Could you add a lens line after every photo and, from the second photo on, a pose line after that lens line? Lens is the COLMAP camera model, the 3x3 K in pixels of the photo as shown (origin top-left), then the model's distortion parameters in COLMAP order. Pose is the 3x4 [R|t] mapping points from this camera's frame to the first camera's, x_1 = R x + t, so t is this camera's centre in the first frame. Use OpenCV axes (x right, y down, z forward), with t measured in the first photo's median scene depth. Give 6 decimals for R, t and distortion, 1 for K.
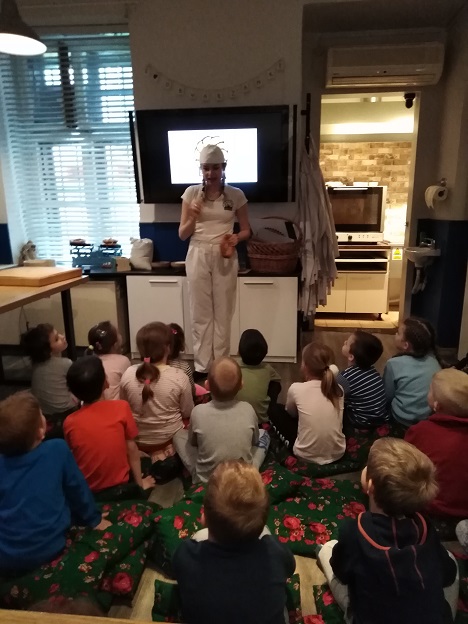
lens RADIAL K [[482.6, 0, 235.6], [0, 482.6, 310.7], [0, 0, 1]] dist [0.031819, -0.008144]
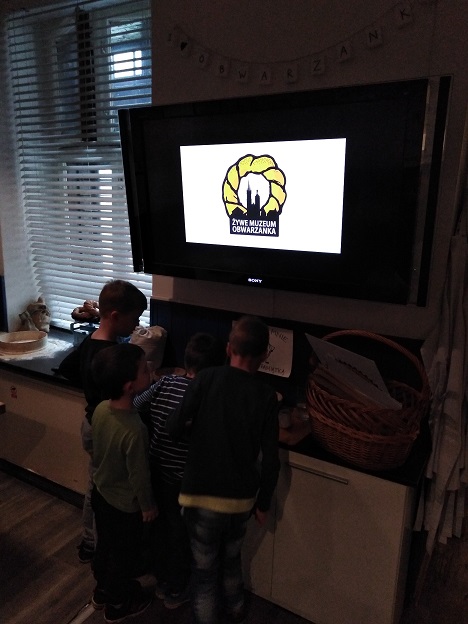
lens RADIAL K [[482.6, 0, 229.8], [0, 482.6, 311.8], [0, 0, 1]] dist [0.031819, -0.008144]
pose [[0.909683, 0.126148, -0.395681, 0.120159], [-0.128128, 0.991524, 0.021538, -0.183409], [0.395044, 0.031105, 0.918135, 0.473540]]
